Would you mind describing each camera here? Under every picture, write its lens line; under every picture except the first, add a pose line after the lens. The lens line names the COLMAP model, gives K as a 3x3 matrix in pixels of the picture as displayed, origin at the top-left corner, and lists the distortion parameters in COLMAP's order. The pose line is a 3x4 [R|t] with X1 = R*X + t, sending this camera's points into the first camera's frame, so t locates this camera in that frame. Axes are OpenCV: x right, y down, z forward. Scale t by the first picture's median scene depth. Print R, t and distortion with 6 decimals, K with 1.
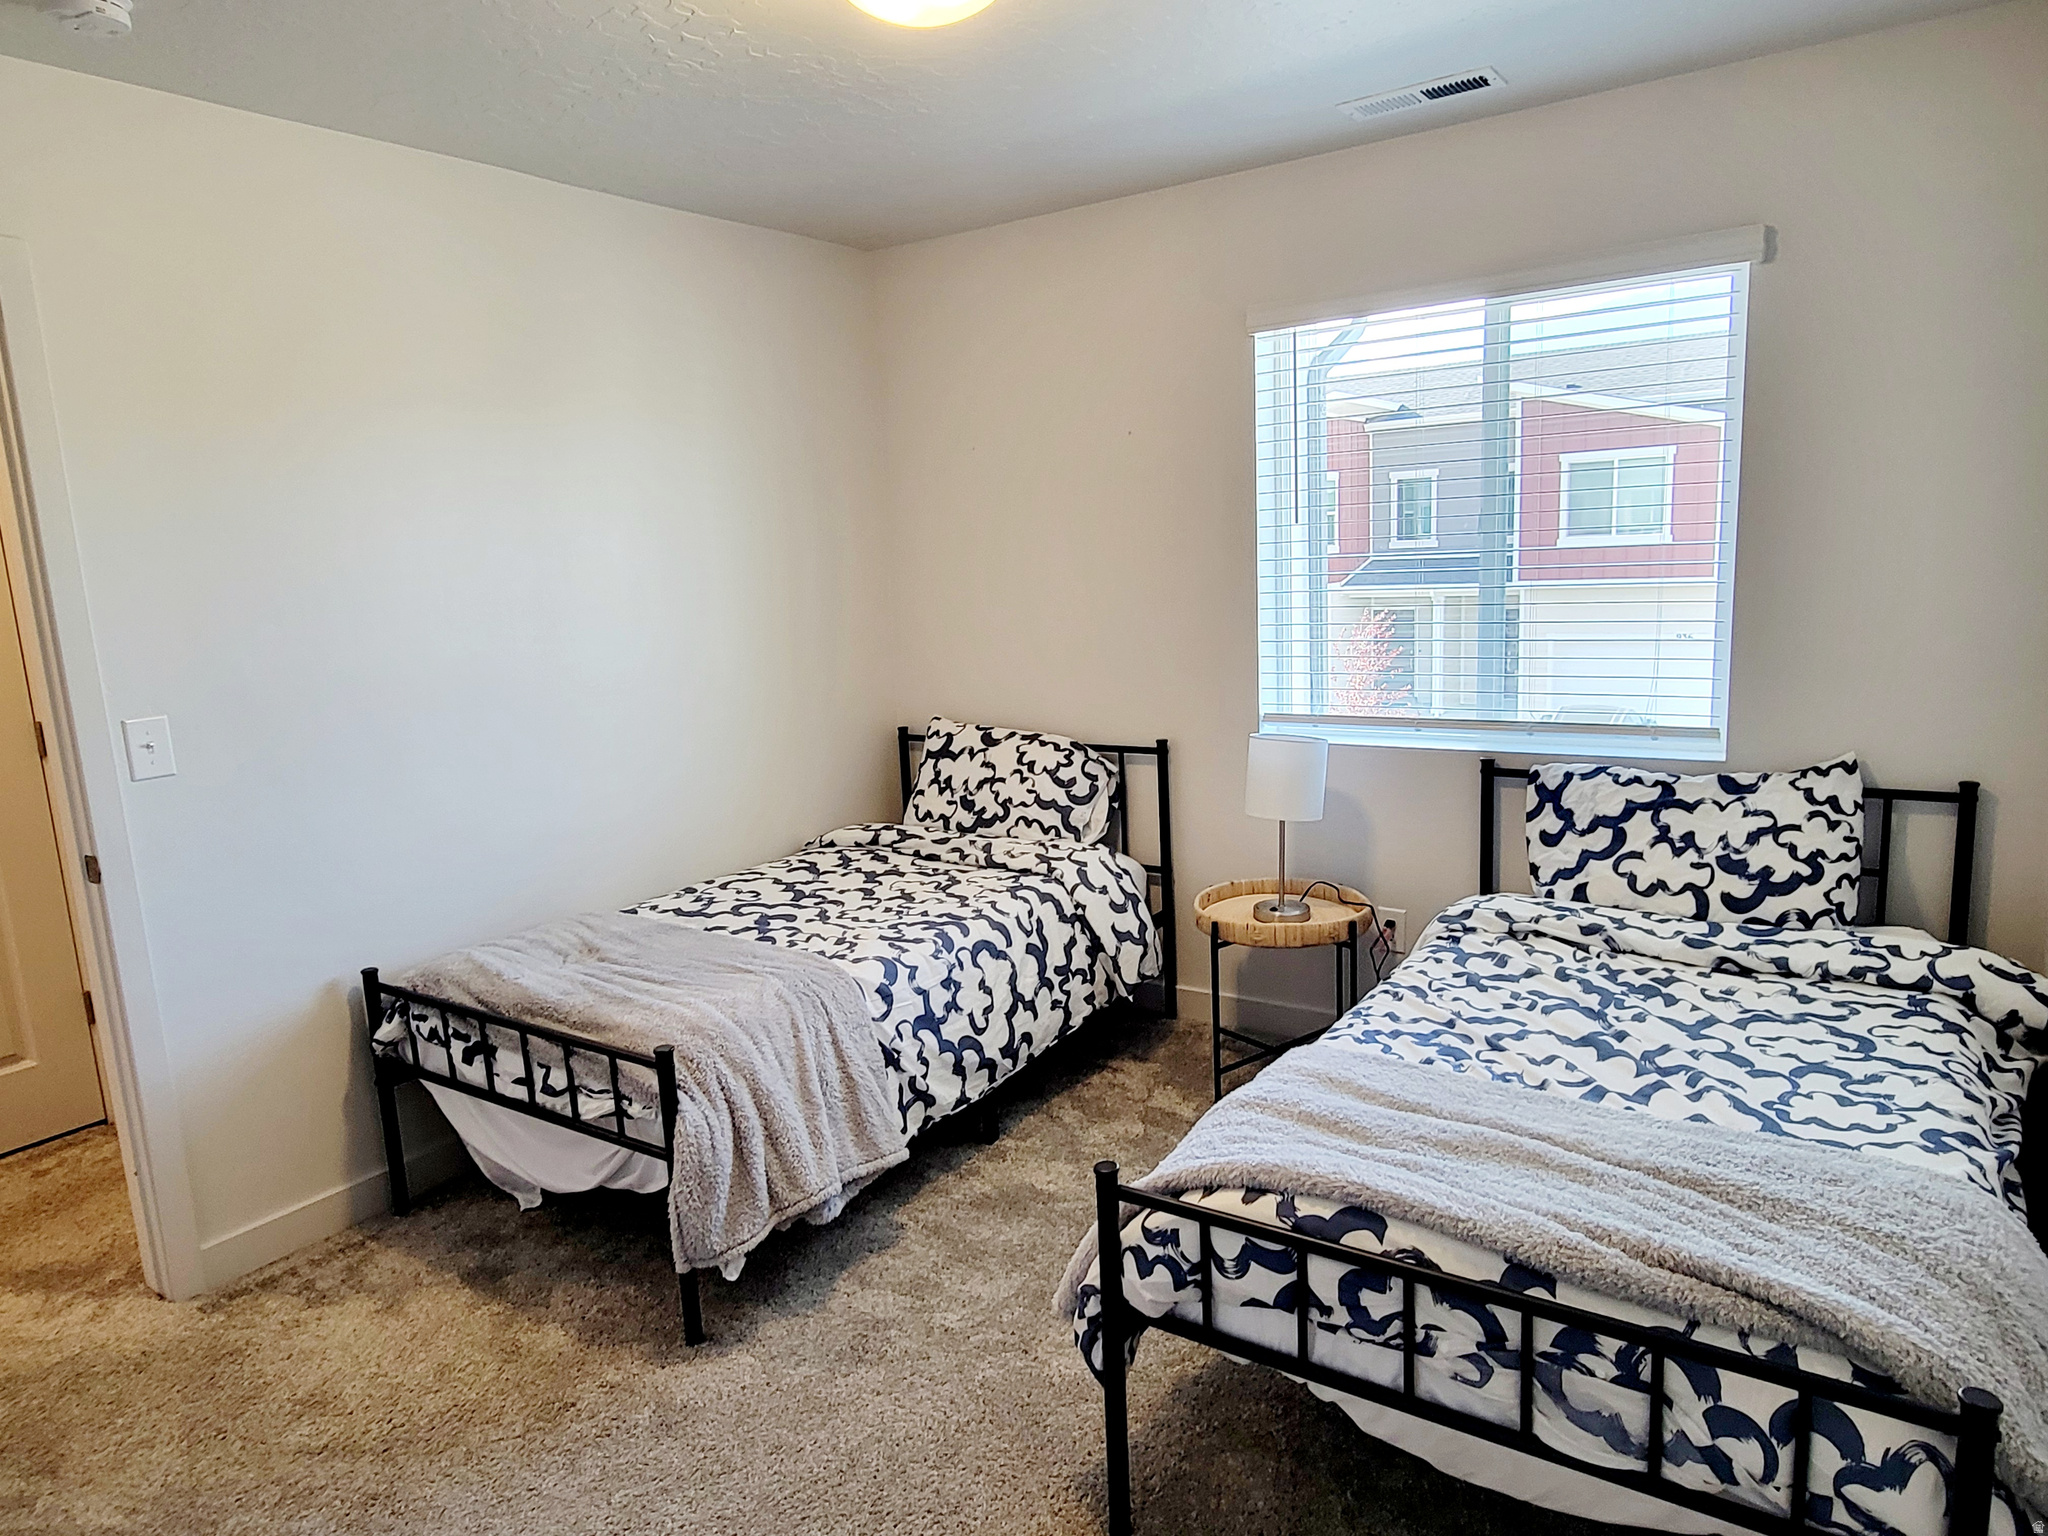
lens RADIAL K [[1309.8, 0, 1024.2], [0, 1309.8, 753.6], [0, 0, 1]] dist [0.002463, 0.005482]
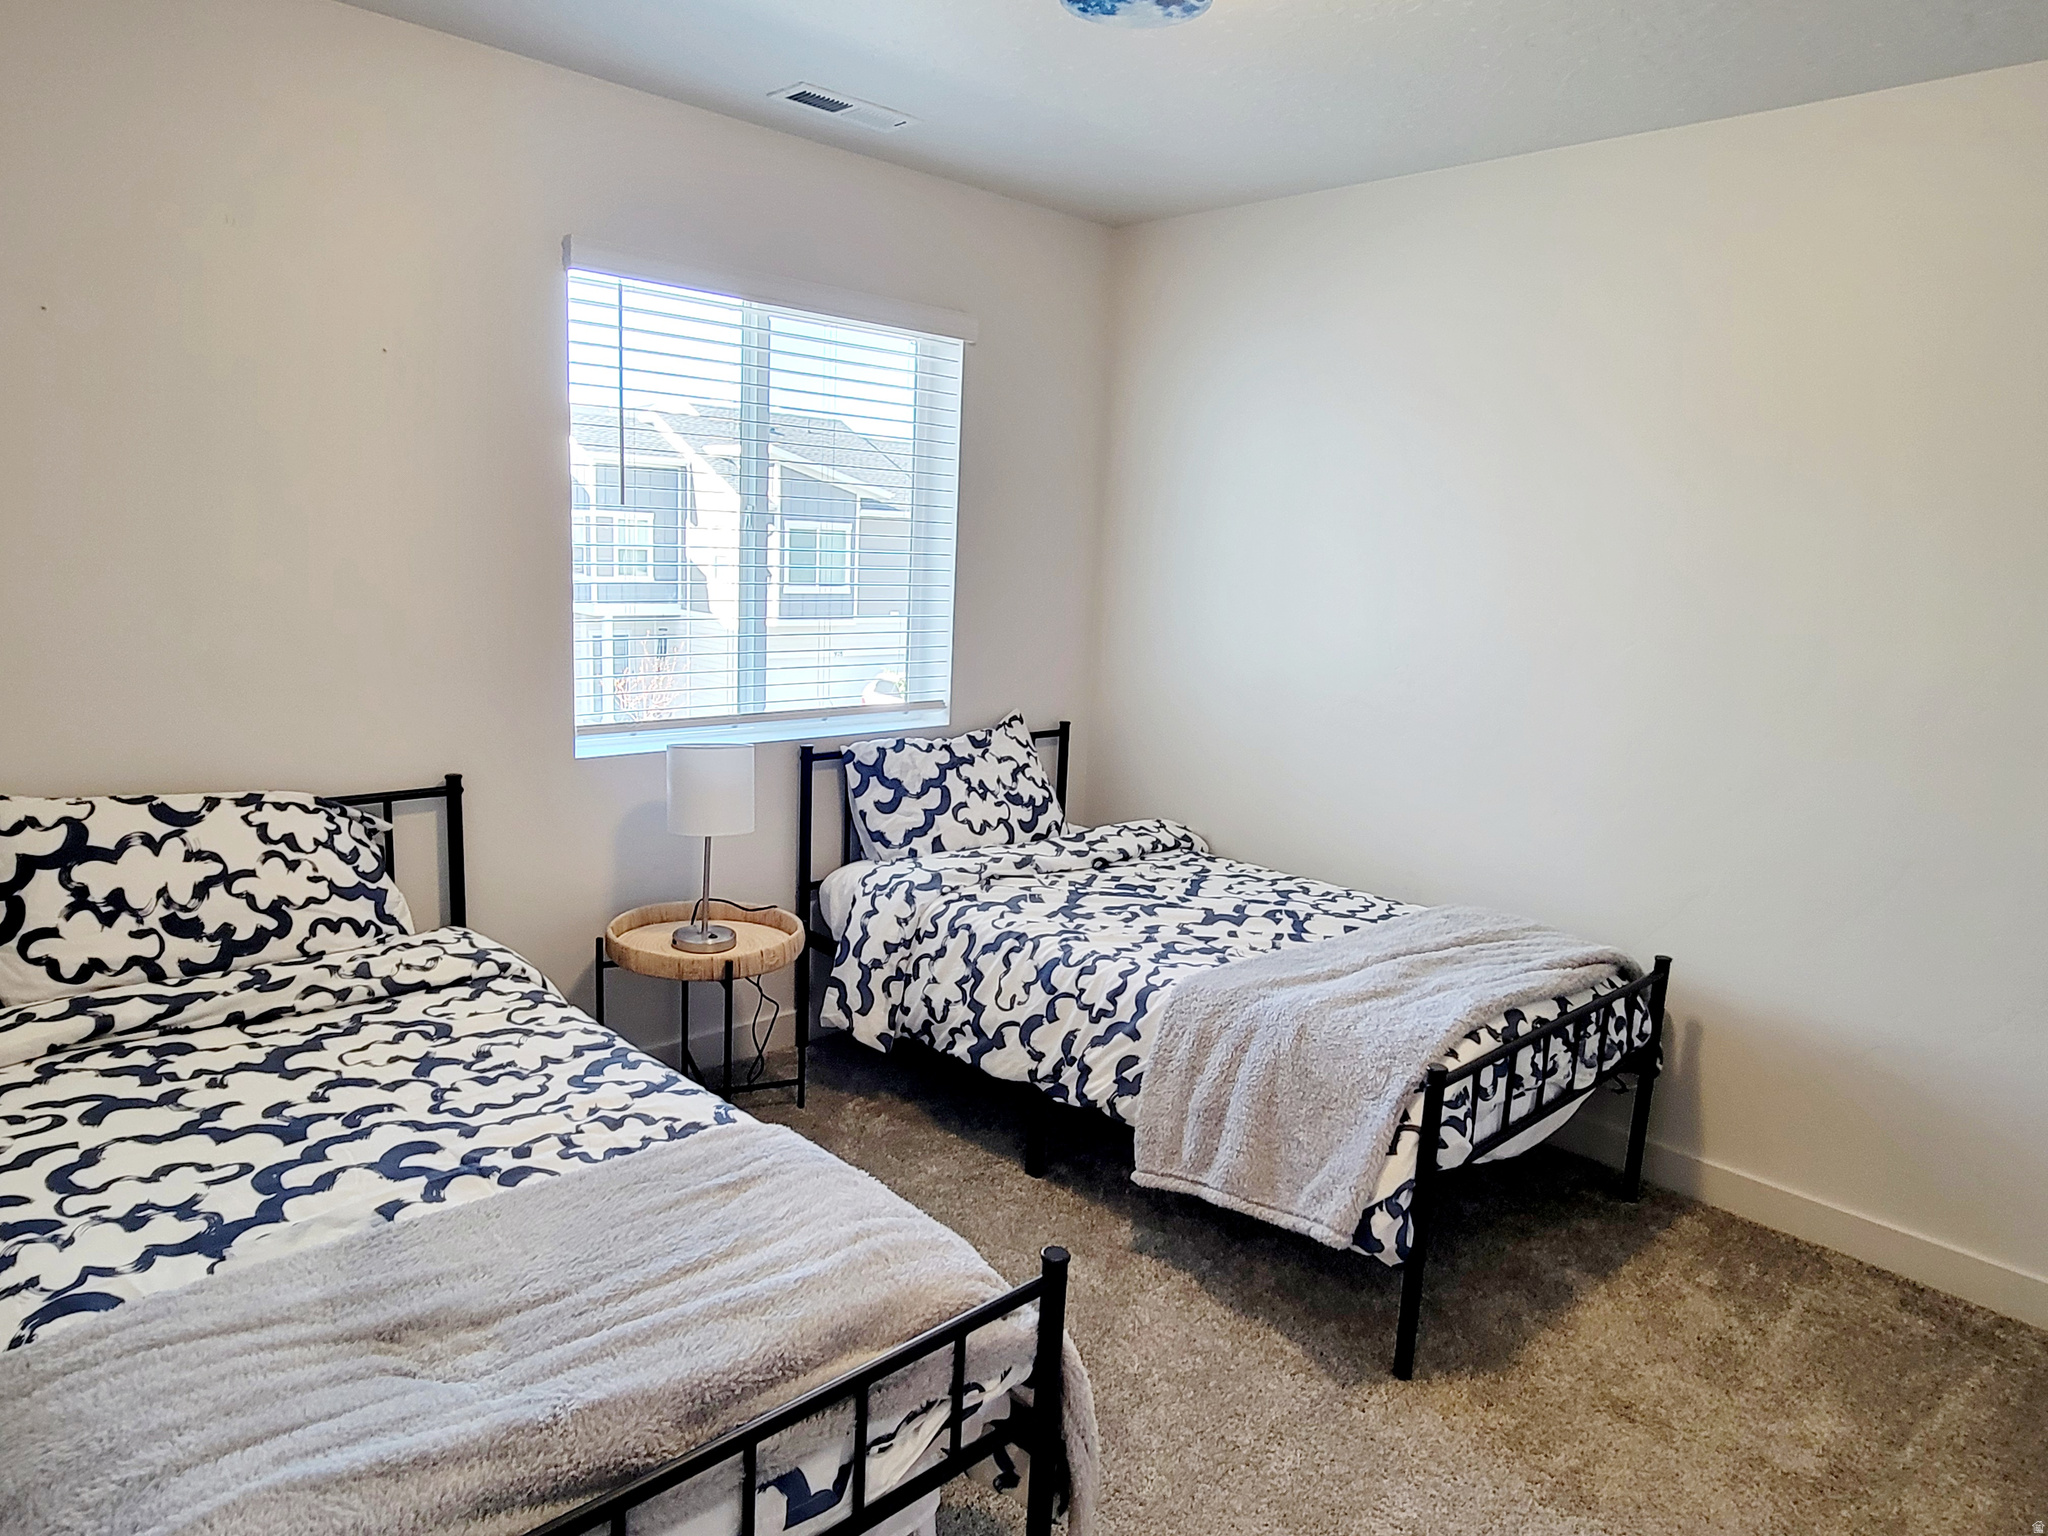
lens RADIAL K [[1309.8, 0, 1024.2], [0, 1309.8, 753.6], [0, 0, 1]] dist [0.002463, 0.005482]
pose [[0.202461, -0.103887, 0.973764, -0.666892], [0.098288, 0.991492, 0.085343, -0.065162], [-0.974346, 0.078431, 0.210949, 0.627616]]
